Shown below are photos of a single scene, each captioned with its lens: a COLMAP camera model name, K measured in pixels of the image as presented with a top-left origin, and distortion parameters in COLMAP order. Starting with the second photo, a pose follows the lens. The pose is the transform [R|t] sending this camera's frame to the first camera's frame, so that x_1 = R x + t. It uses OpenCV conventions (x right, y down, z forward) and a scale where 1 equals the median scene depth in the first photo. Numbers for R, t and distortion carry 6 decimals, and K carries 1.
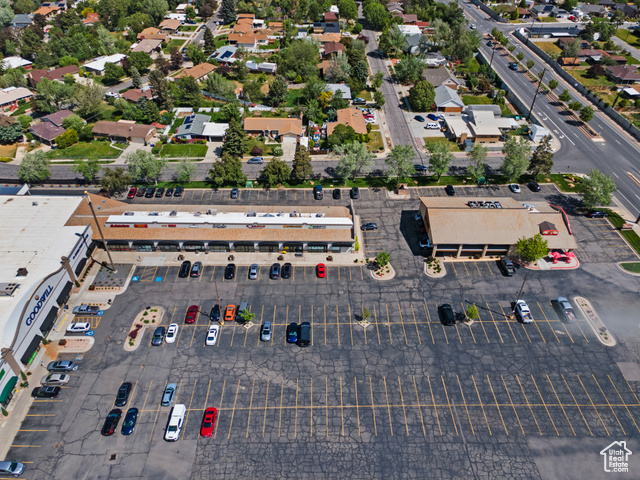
lens RADIAL K [[473.9, 0, 329.8], [0, 473.9, 240.1], [0, 0, 1]] dist [0.051464, 0.003192]
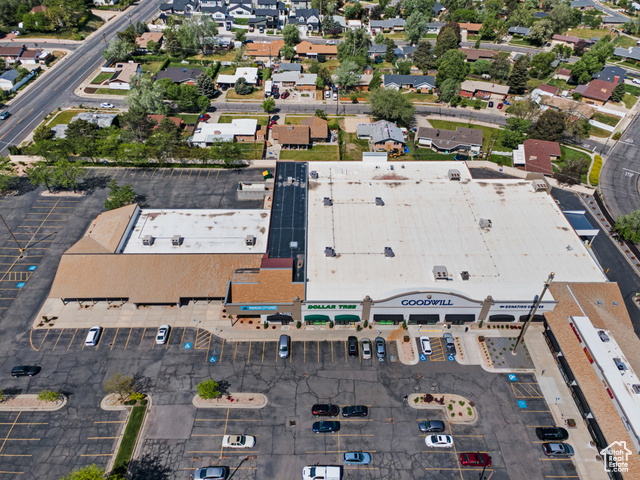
lens RADIAL K [[473.9, 0, 329.8], [0, 473.9, 240.1], [0, 0, 1]] dist [0.051464, 0.003192]
pose [[-0.018415, 0.642587, -0.765991, 0.044856], [-0.630828, 0.586917, 0.507528, -0.168327], [0.775704, 0.492554, 0.394554, 0.198843]]
